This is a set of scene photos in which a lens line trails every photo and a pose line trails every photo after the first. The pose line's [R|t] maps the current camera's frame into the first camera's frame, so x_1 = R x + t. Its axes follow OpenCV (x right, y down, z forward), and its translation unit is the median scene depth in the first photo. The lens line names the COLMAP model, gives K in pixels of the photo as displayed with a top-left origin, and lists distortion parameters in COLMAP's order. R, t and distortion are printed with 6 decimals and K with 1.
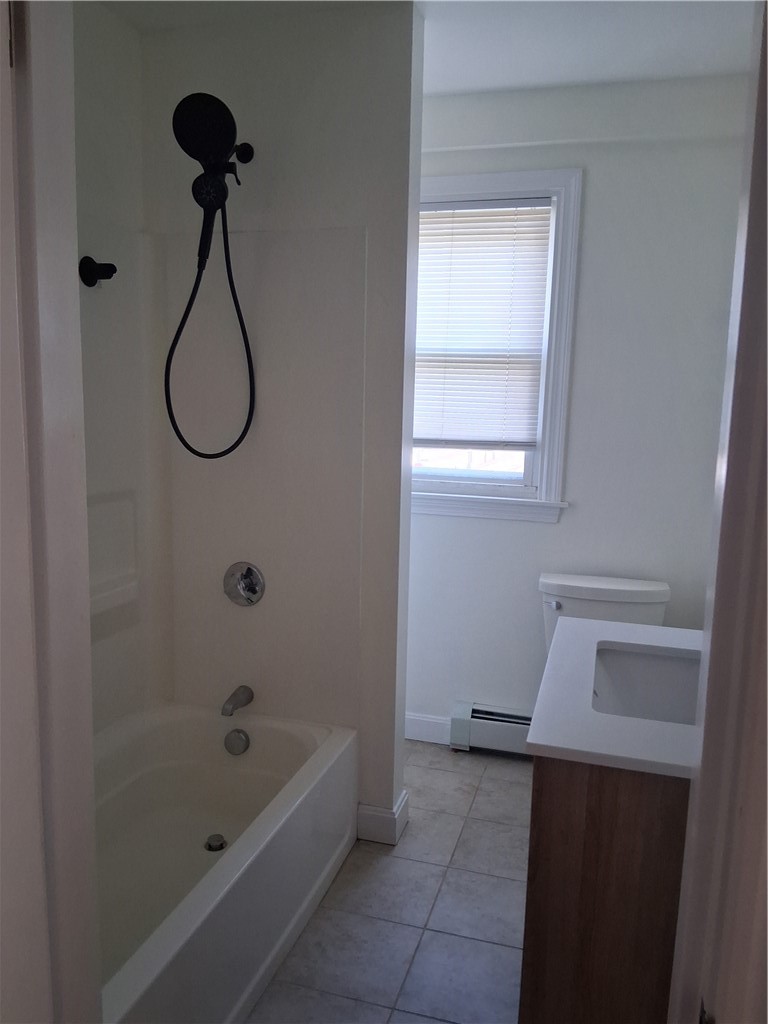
lens RADIAL K [[767.3, 0, 380.7], [0, 767.3, 515.8], [0, 0, 1]] dist [0.077987, -0.121940]
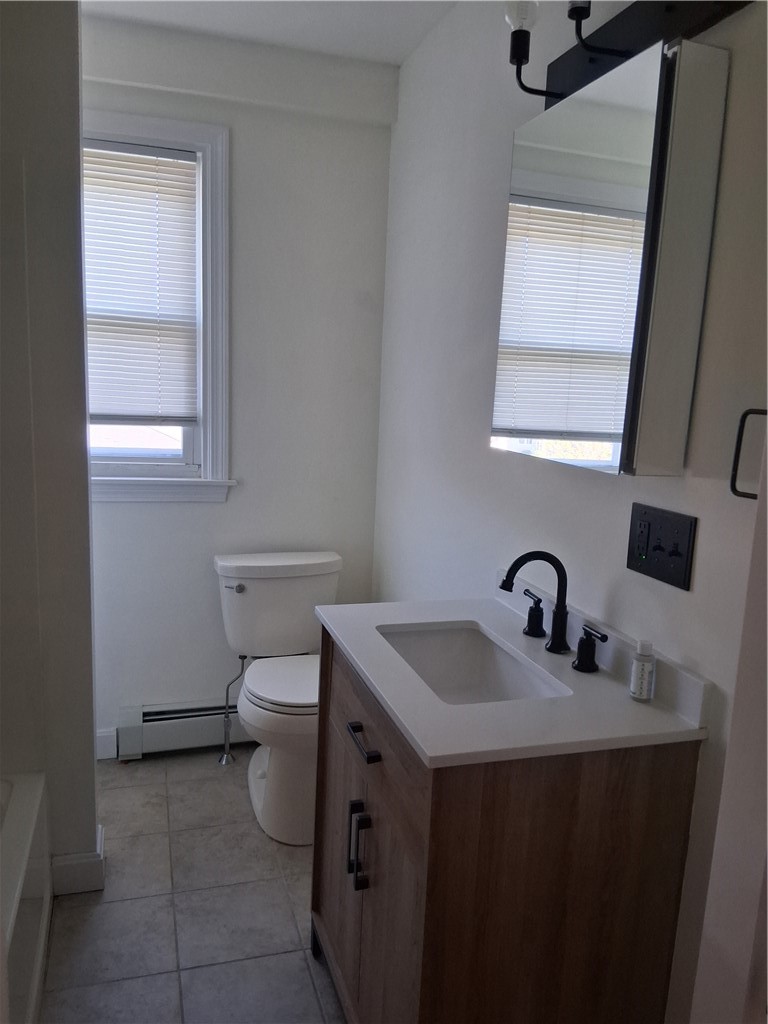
lens RADIAL K [[767.3, 0, 381.2], [0, 767.3, 513.2], [0, 0, 1]] dist [0.077987, -0.121940]
pose [[0.836247, -0.072510, 0.543537, -0.153115], [0.053492, 0.997278, 0.050743, -0.017417], [-0.545737, -0.013359, 0.837850, 0.109028]]
